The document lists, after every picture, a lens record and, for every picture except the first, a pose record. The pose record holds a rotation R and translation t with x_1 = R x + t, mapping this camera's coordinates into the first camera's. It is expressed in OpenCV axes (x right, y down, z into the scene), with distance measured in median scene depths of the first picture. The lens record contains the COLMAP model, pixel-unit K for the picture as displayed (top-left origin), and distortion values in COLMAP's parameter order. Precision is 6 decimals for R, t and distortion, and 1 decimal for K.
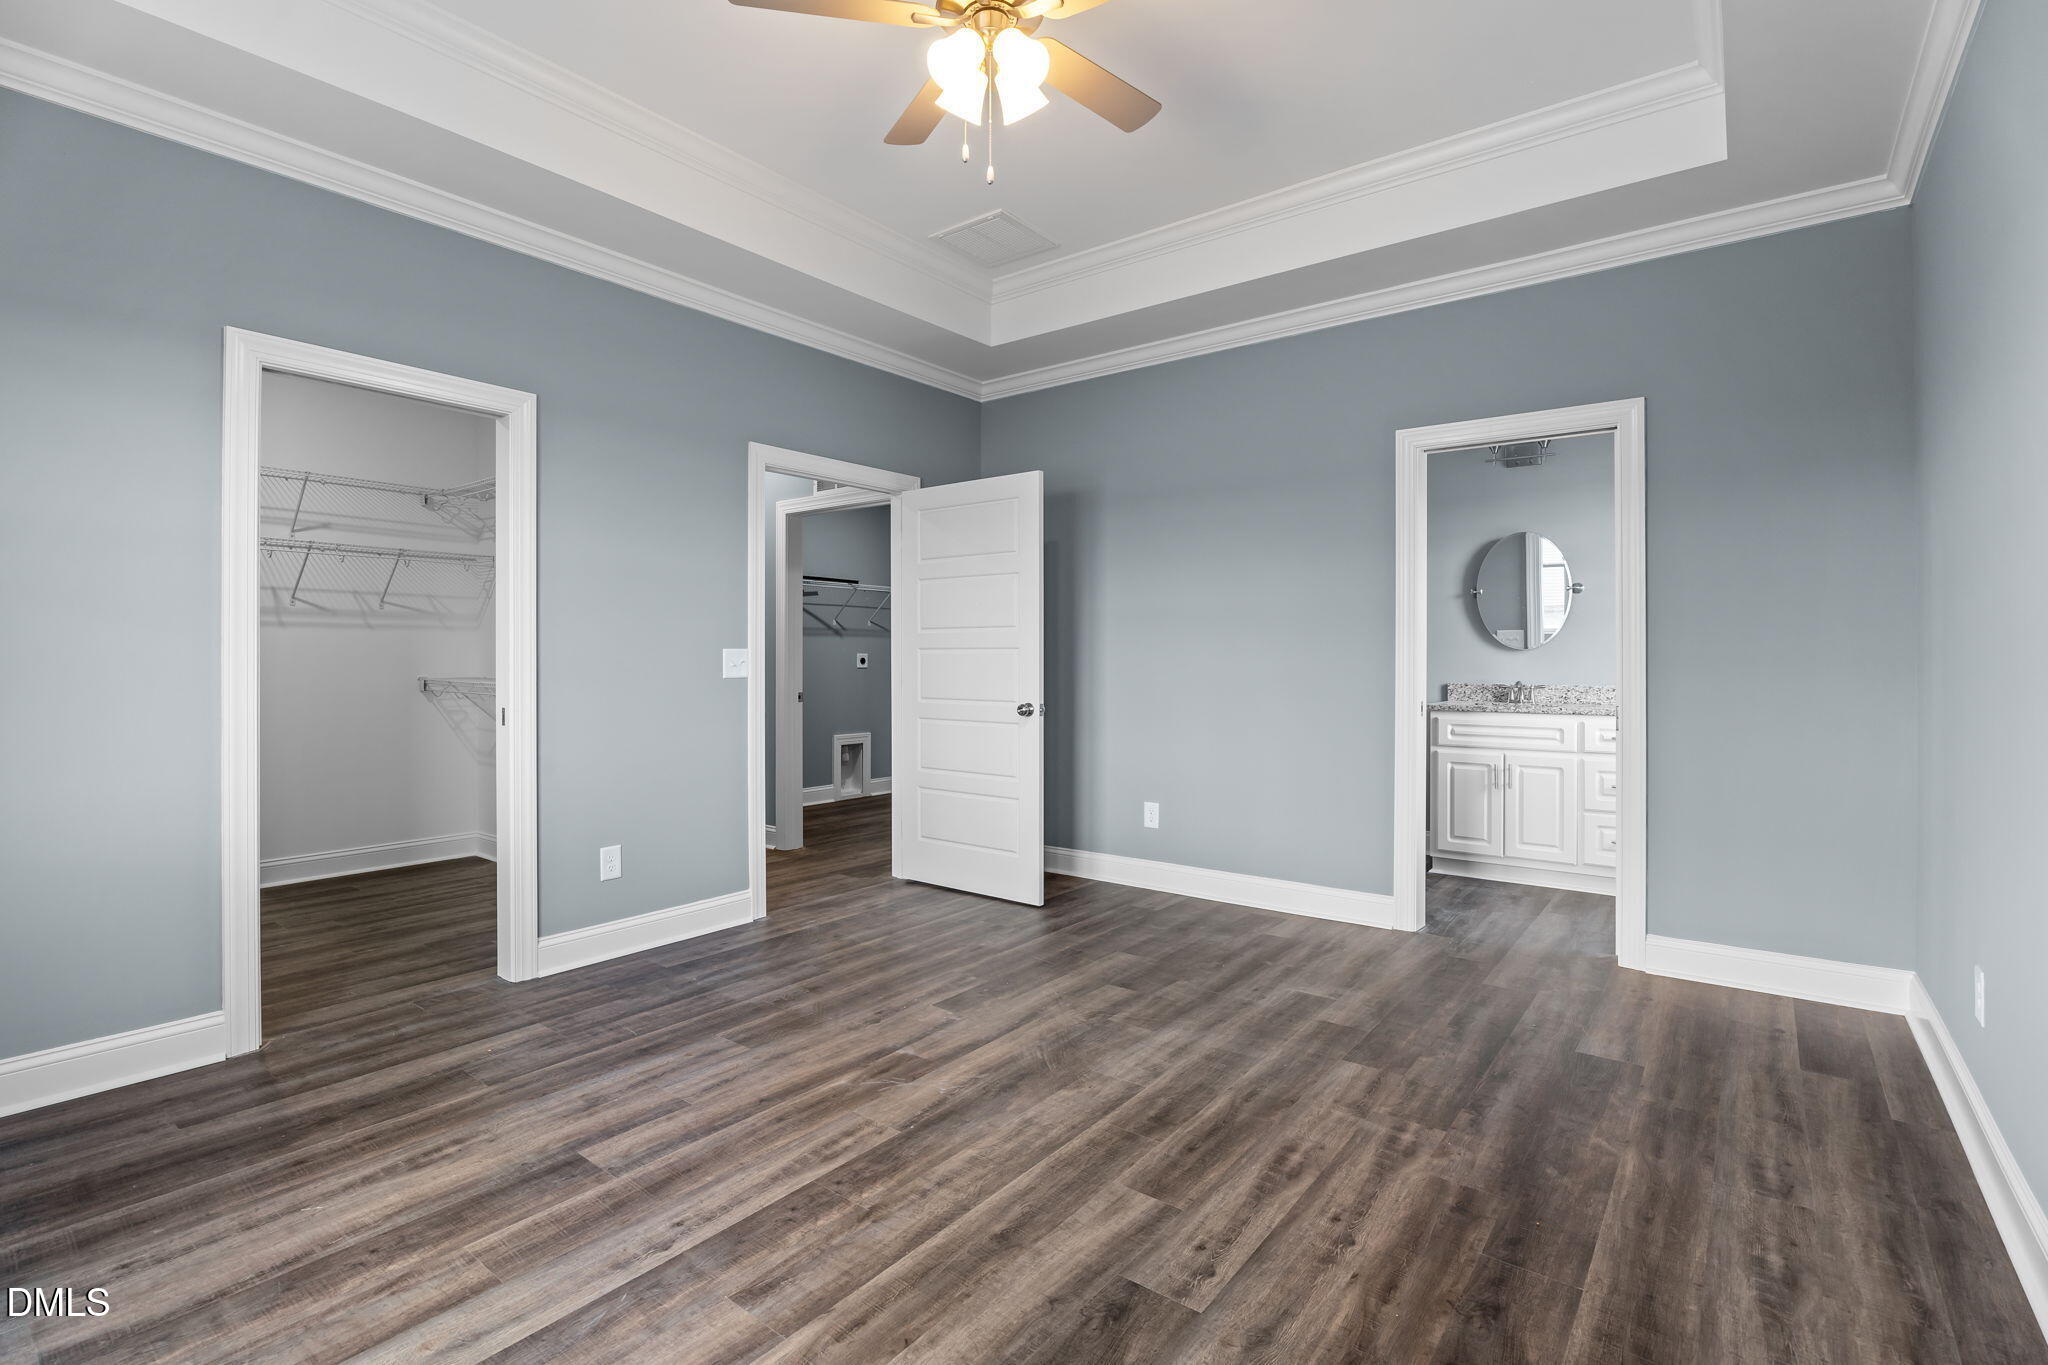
lens RADIAL K [[941.7, 0, 1025.6], [0, 941.7, 665.9], [0, 0, 1]] dist [-0.018441, 0.000917]
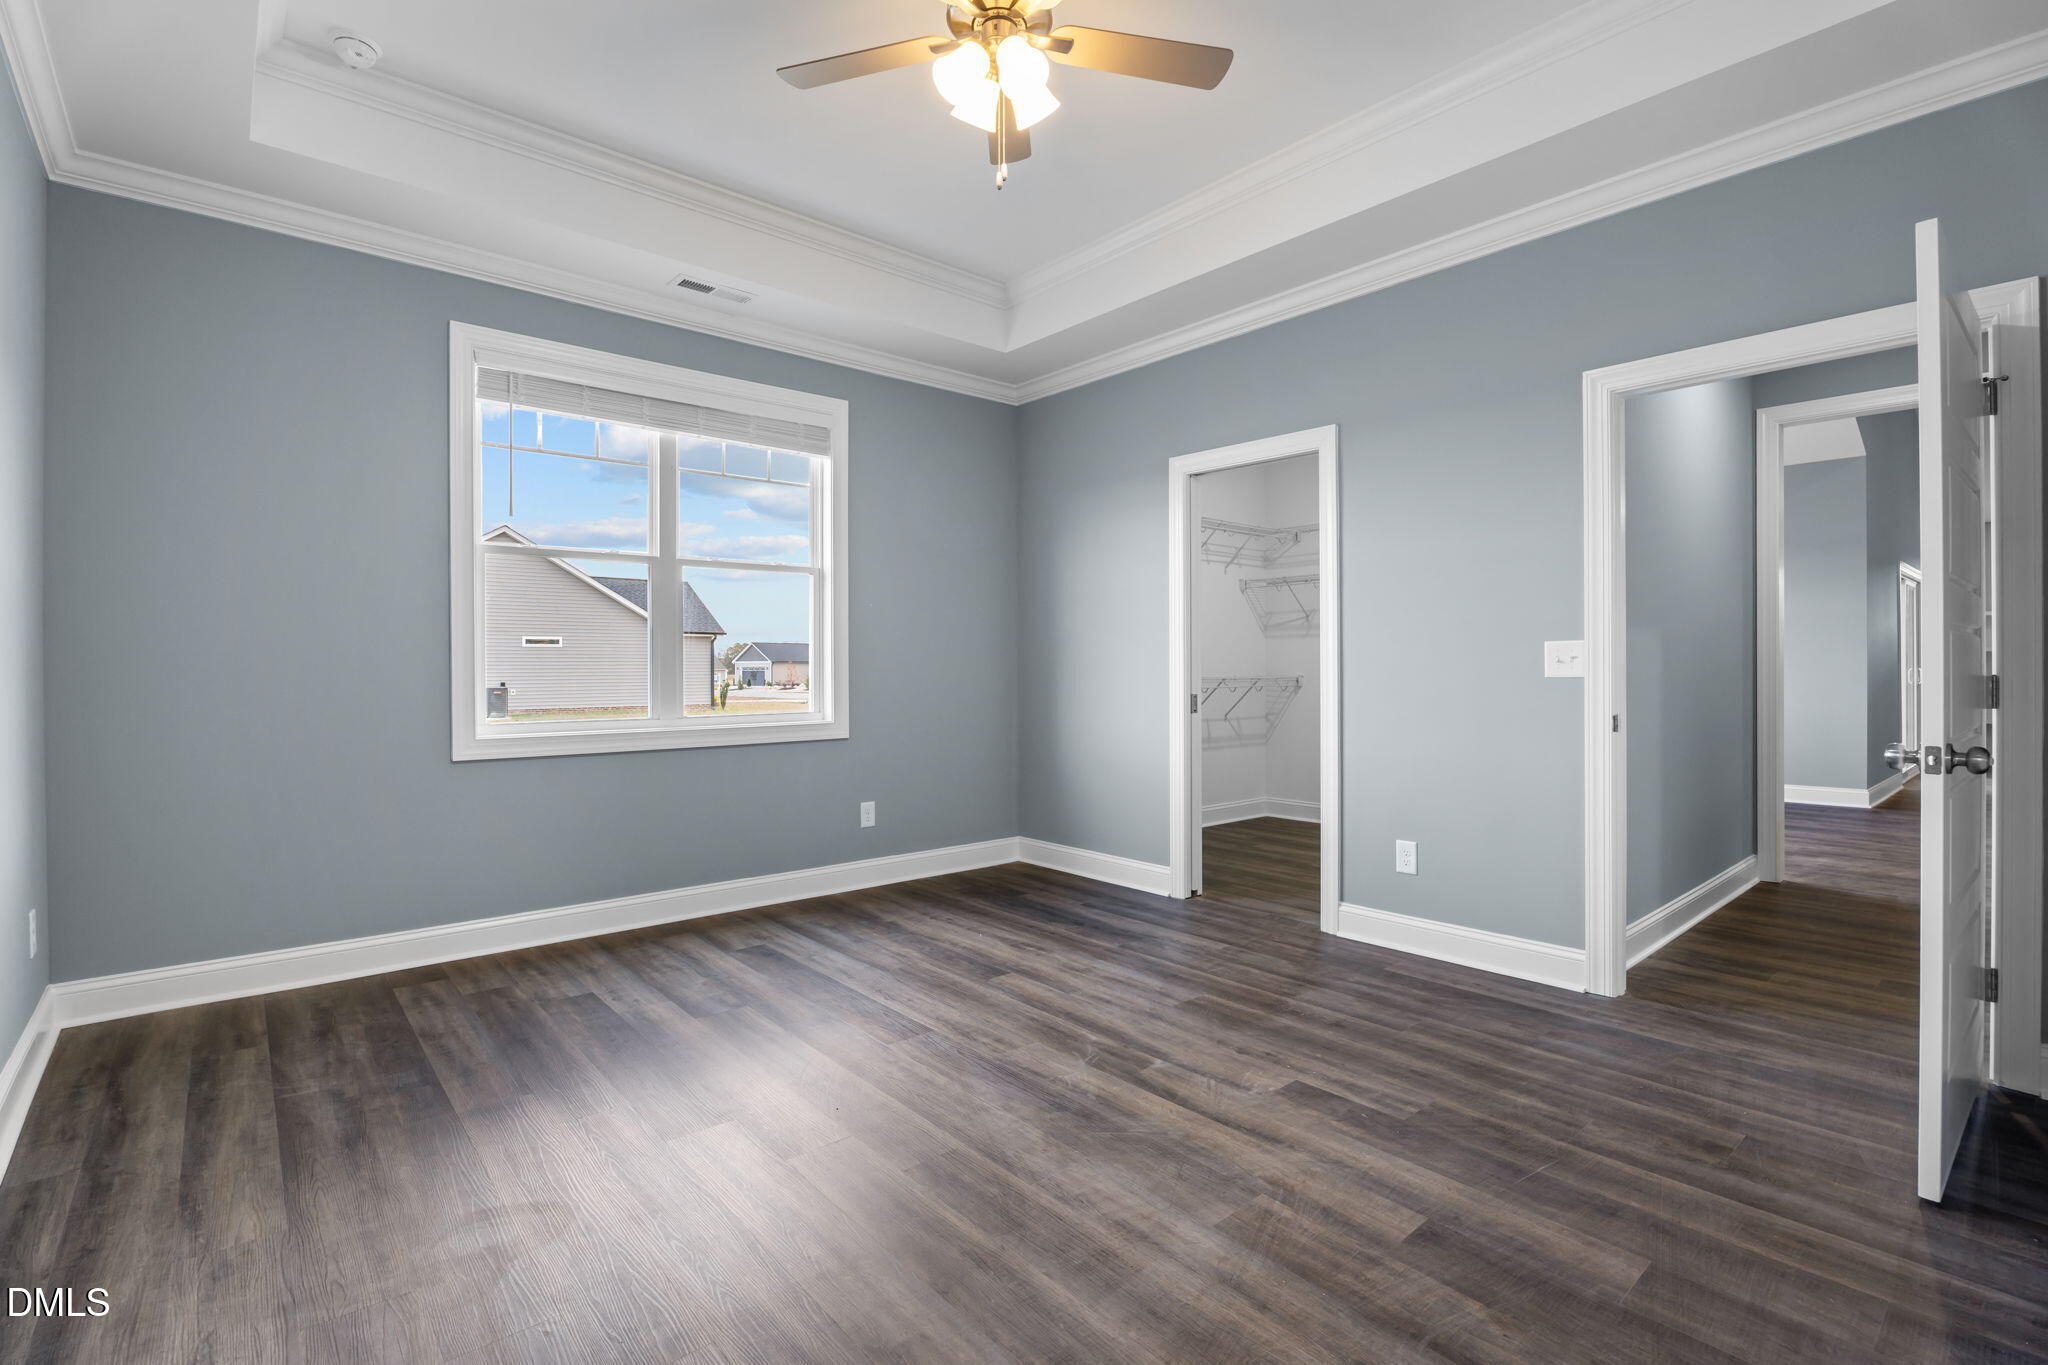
lens RADIAL K [[941.7, 0, 1025.6], [0, 941.7, 665.9], [0, 0, 1]] dist [-0.018441, 0.000917]
pose [[-0.197507, -0.000198, -0.980301, 0.809747], [-0.005495, 0.999984, 0.000905, 0.007465], [0.980286, 0.005566, -0.197505, 1.026280]]
